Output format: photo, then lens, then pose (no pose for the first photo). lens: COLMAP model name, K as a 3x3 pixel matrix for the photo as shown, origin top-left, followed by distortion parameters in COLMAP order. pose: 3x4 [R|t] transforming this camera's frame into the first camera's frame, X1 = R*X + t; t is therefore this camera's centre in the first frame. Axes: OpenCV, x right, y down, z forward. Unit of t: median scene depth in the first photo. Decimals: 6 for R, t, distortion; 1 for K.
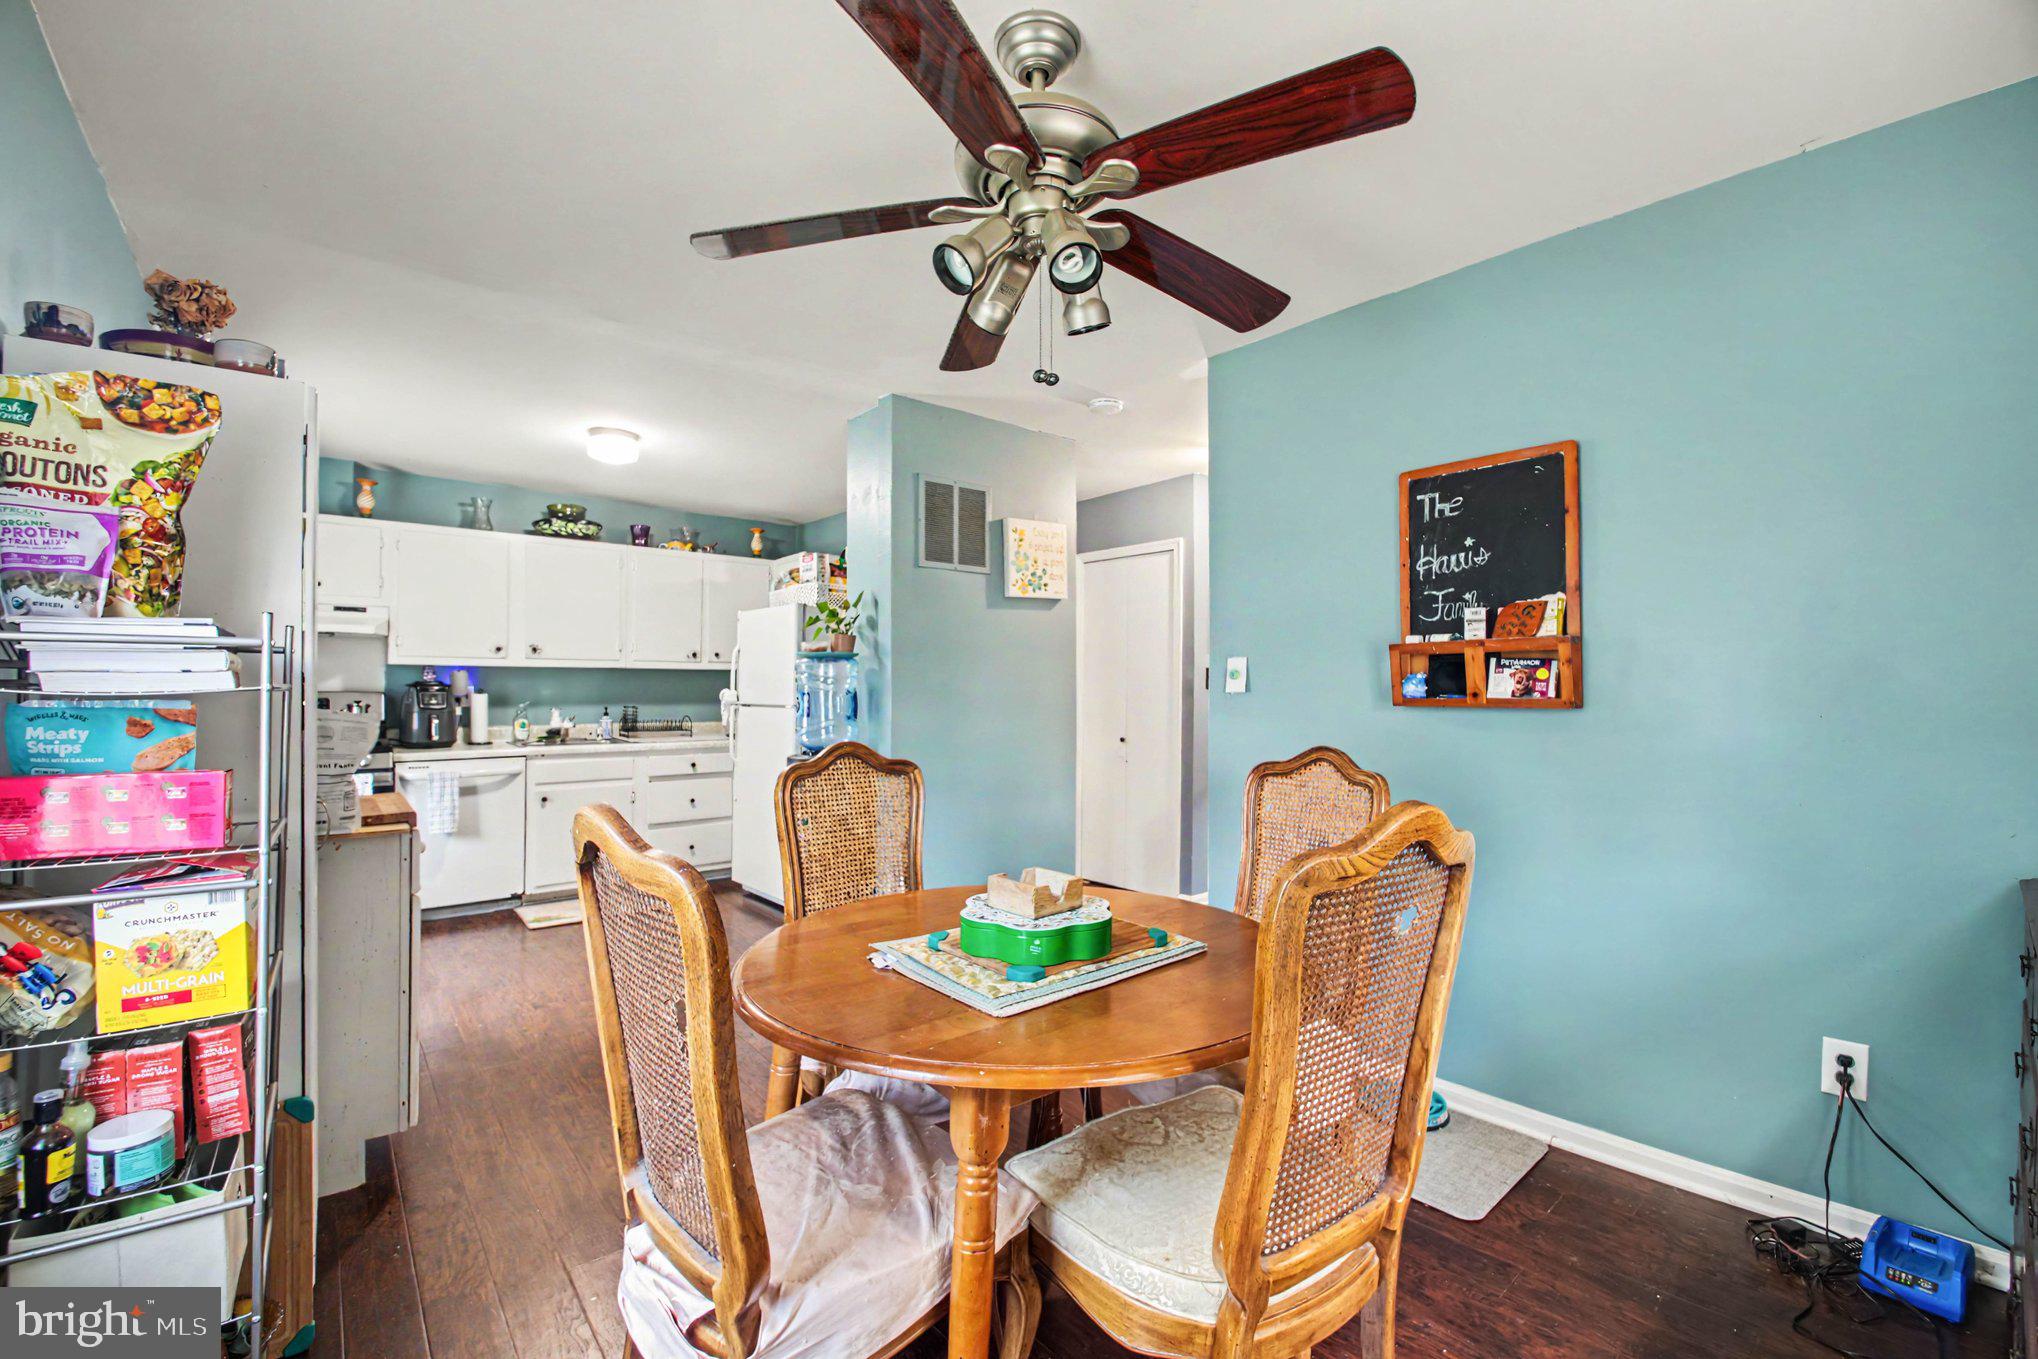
lens RADIAL K [[876.6, 0, 990.3], [0, 876.6, 698.8], [0, 0, 1]] dist [-0.000919, -0.000211]
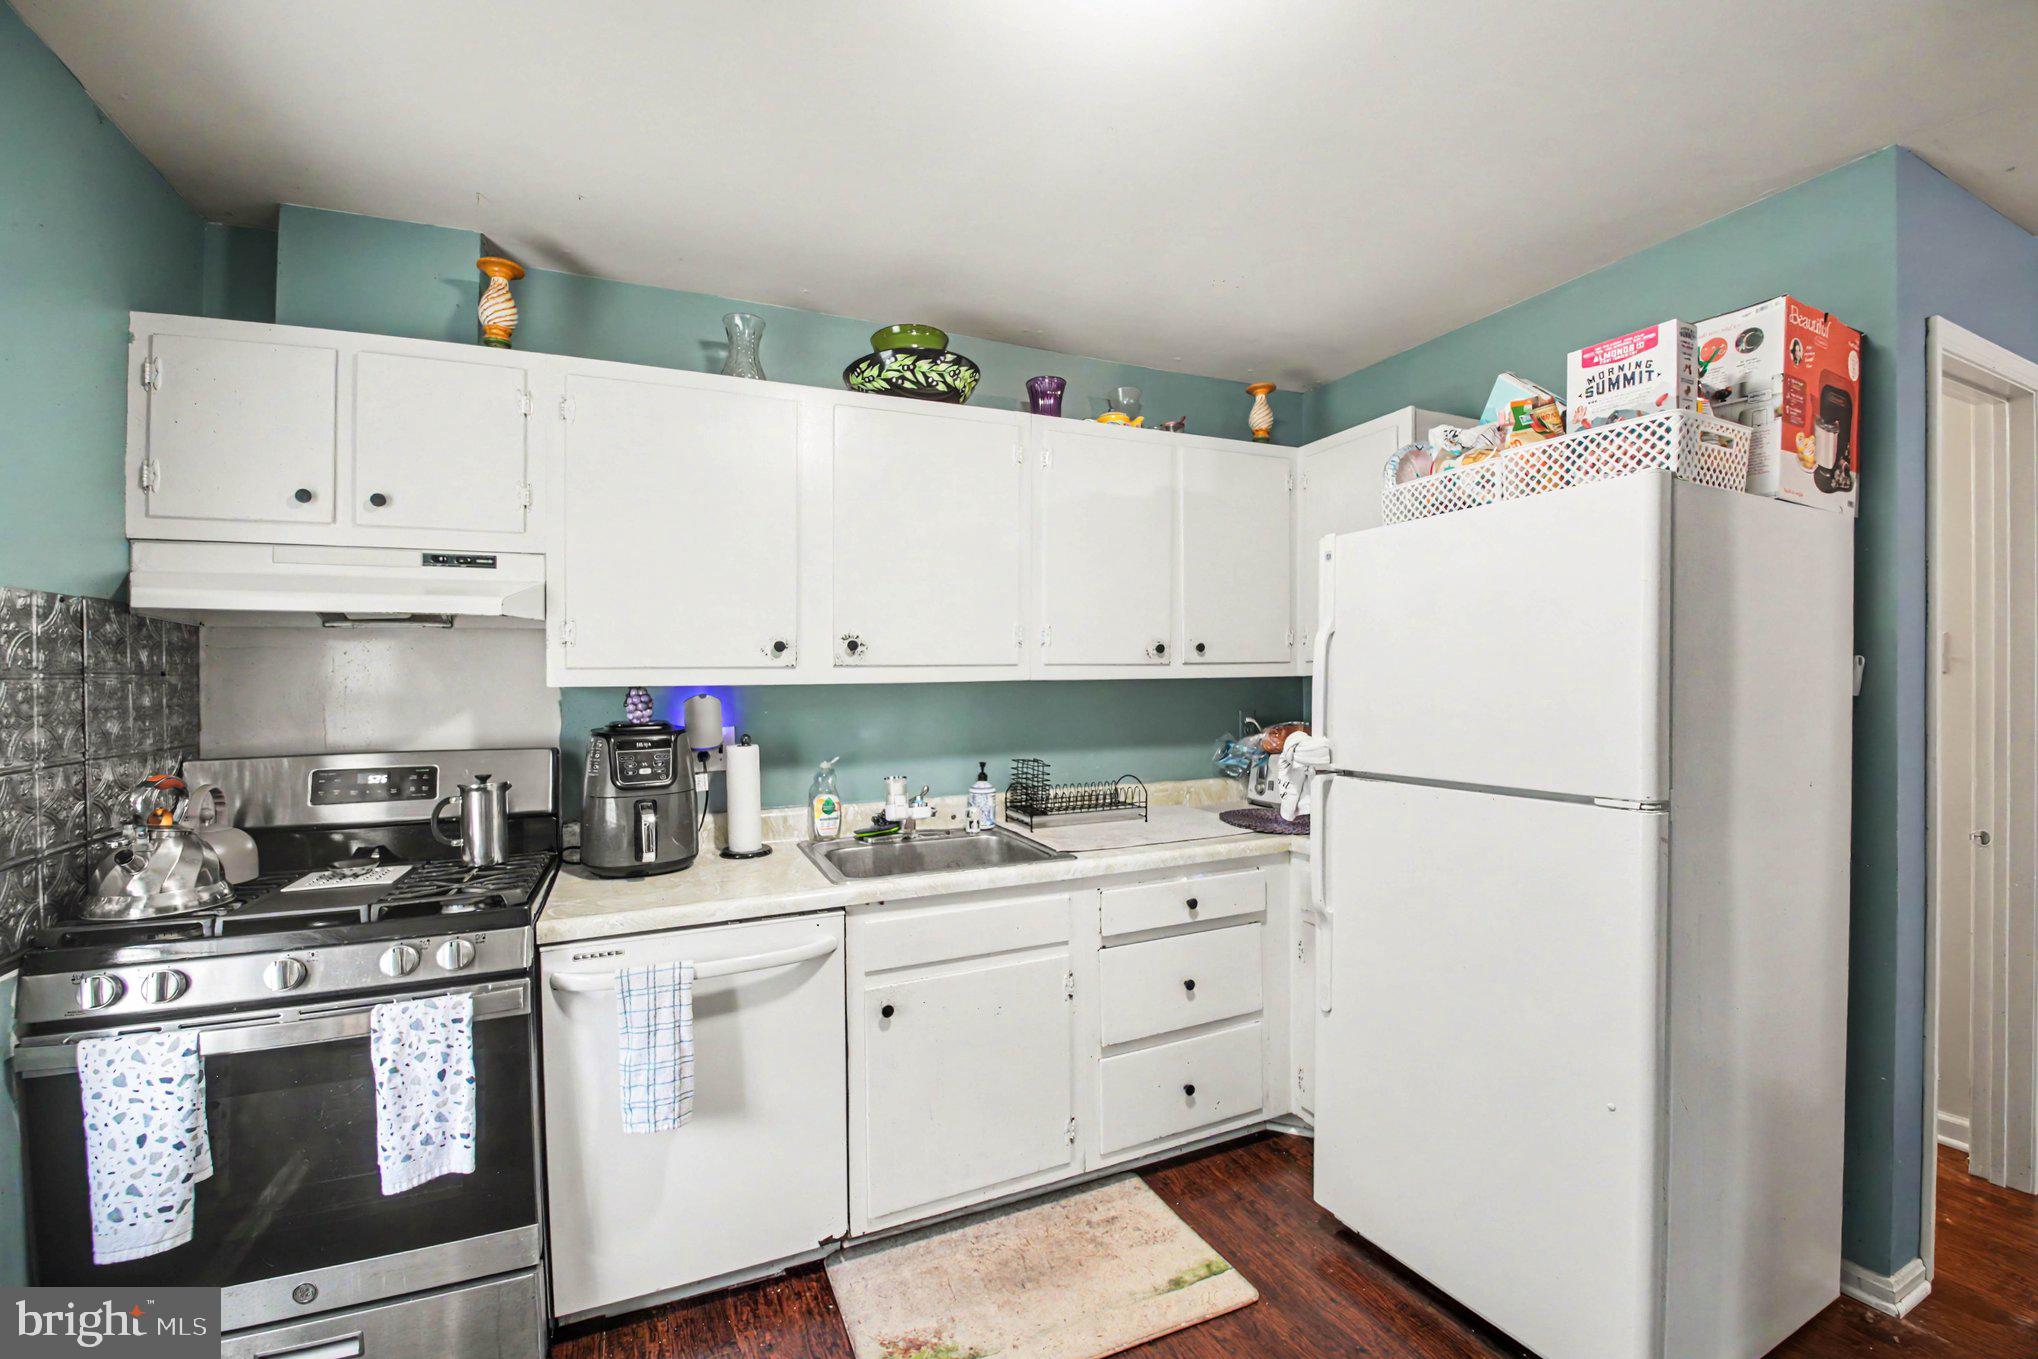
lens RADIAL K [[876.6, 0, 1024.4], [0, 876.6, 683.8], [0, 0, 1]] dist [-0.000919, -0.000211]
pose [[0.972306, -0.018381, -0.232987, -0.332323], [0.016213, 0.999806, -0.011218, -0.030335], [0.233148, 0.007129, 0.972415, 0.588053]]
